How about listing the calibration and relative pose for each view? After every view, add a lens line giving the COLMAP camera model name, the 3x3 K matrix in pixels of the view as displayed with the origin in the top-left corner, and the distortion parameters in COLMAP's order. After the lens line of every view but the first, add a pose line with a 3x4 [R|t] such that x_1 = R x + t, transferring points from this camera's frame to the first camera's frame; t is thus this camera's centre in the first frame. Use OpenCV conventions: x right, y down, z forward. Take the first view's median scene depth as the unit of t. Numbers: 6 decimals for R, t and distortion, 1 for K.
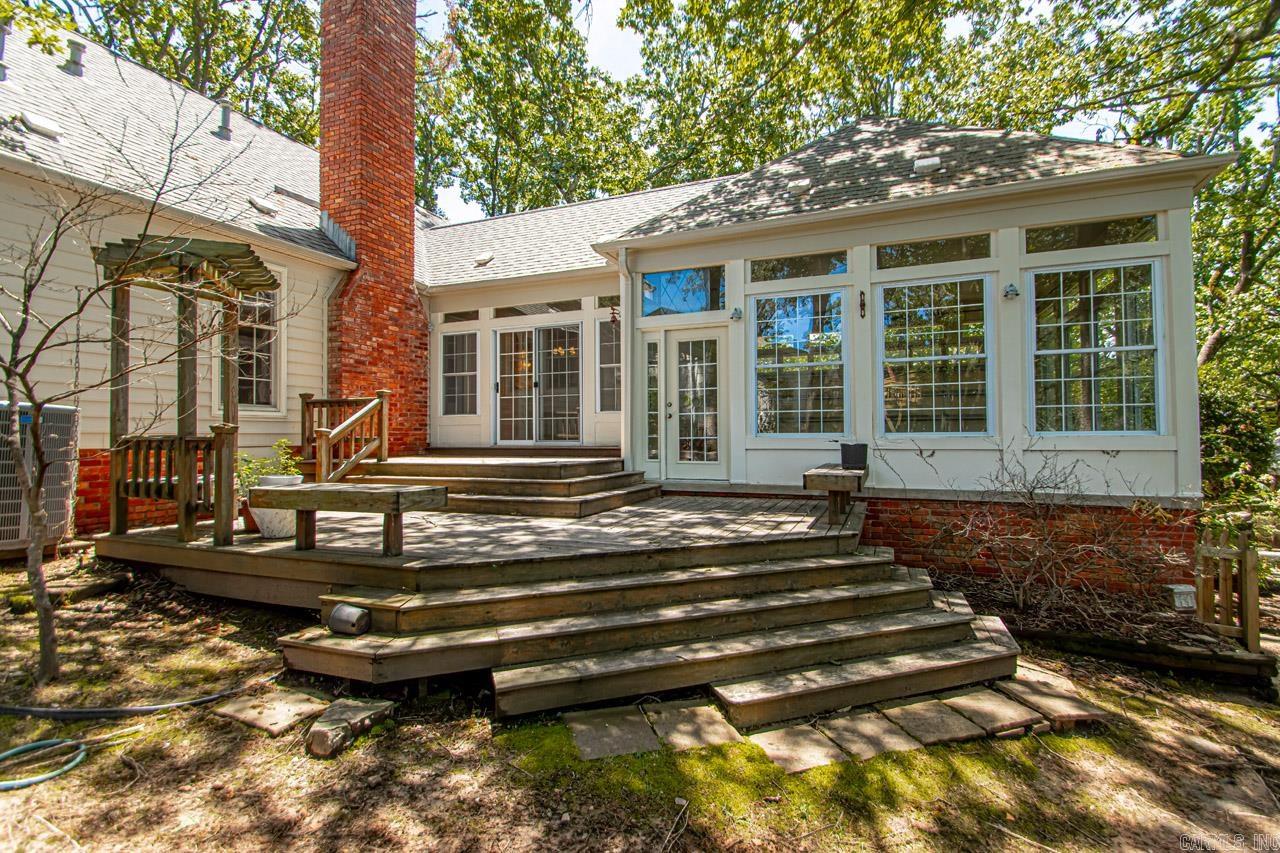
lens RADIAL K [[595.1, 0, 641.2], [0, 595.1, 425.9], [0, 0, 1]] dist [0.010847, -0.014057]
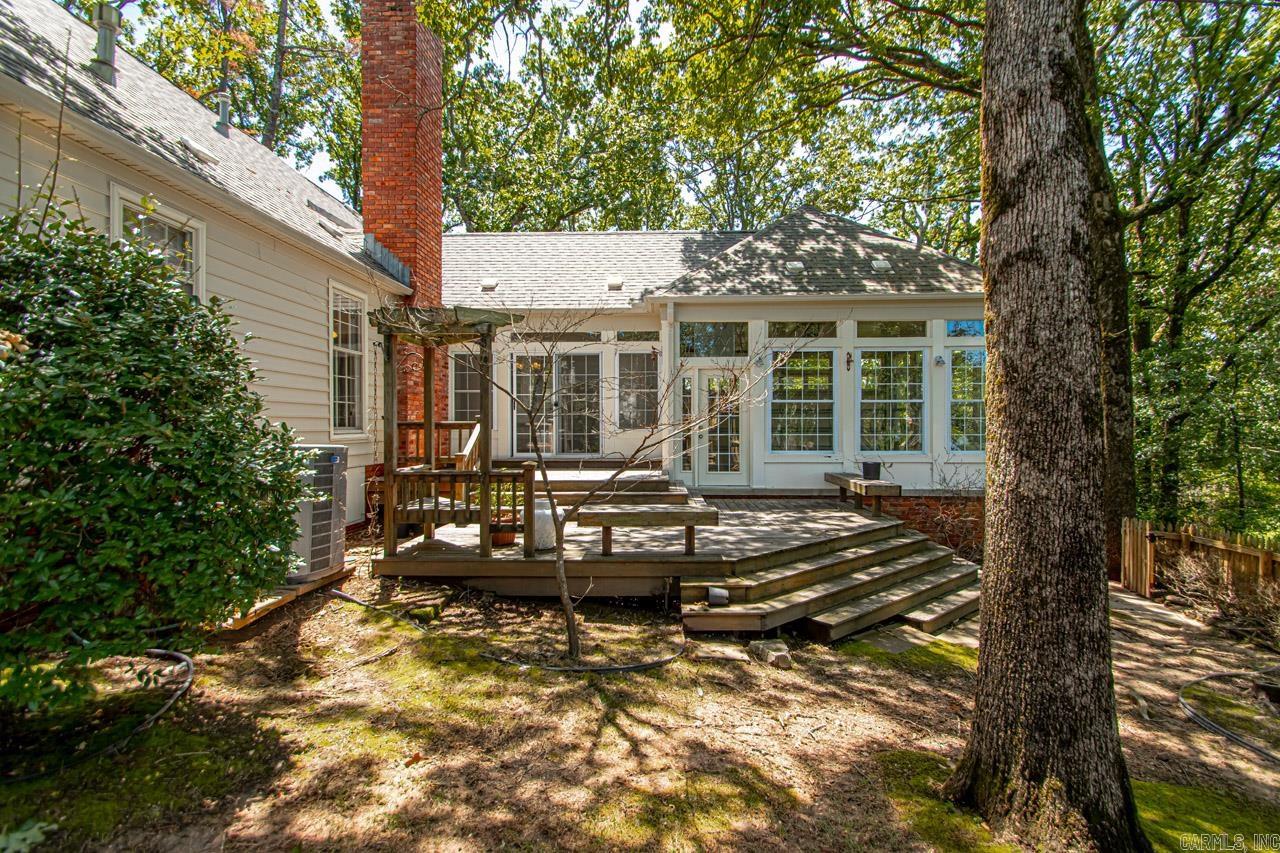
lens RADIAL K [[595.1, 0, 647.3], [0, 595.1, 430.8], [0, 0, 1]] dist [0.010847, -0.014057]
pose [[0.938589, 0.002962, 0.345025, -0.849048], [-0.010839, 0.999723, 0.020904, -0.093125], [-0.344867, -0.023360, 0.938361, -0.263349]]
